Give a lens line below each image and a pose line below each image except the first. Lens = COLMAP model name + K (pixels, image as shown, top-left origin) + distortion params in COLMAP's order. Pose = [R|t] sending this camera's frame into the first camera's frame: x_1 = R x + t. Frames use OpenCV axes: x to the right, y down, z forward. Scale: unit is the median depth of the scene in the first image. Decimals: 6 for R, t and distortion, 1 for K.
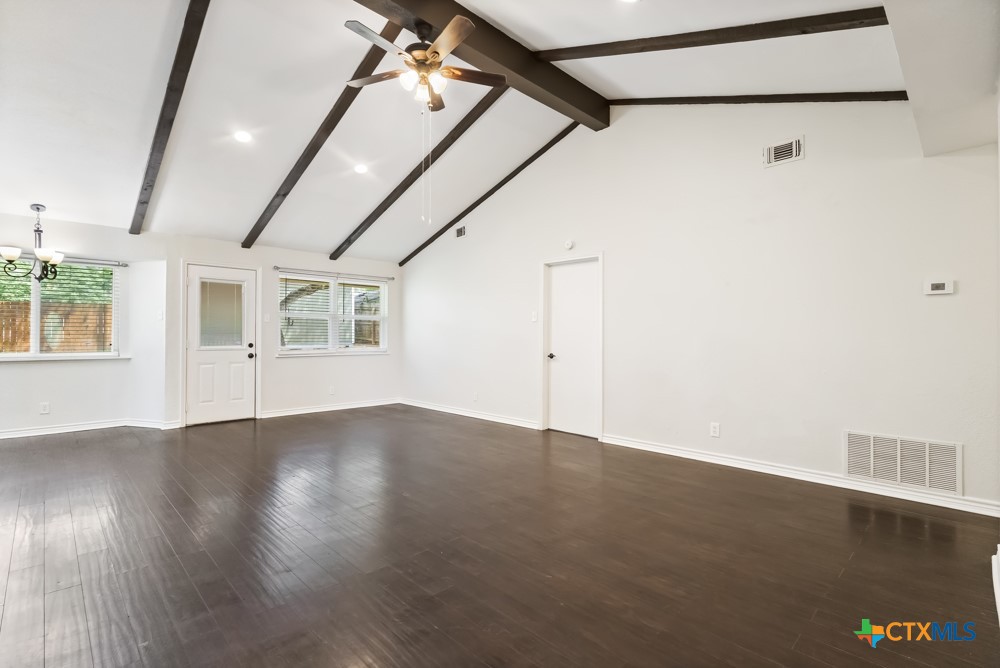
lens RADIAL K [[462.4, 0, 499.1], [0, 462.4, 333.9], [0, 0, 1]] dist [-0.002832, -0.002113]
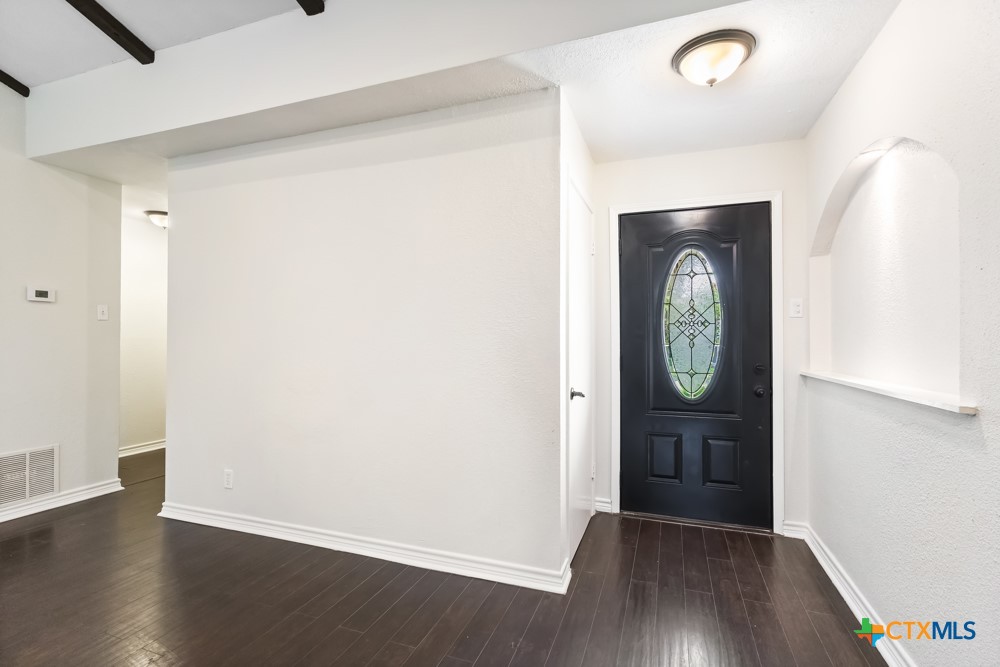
lens RADIAL K [[462.4, 0, 502.9], [0, 462.4, 336.7], [0, 0, 1]] dist [-0.002832, -0.002113]
pose [[-0.430489, 0.005713, 0.902578, -0.392497], [-0.008044, 0.999916, -0.010166, -0.007078], [-0.902560, -0.011637, -0.430407, 0.527937]]
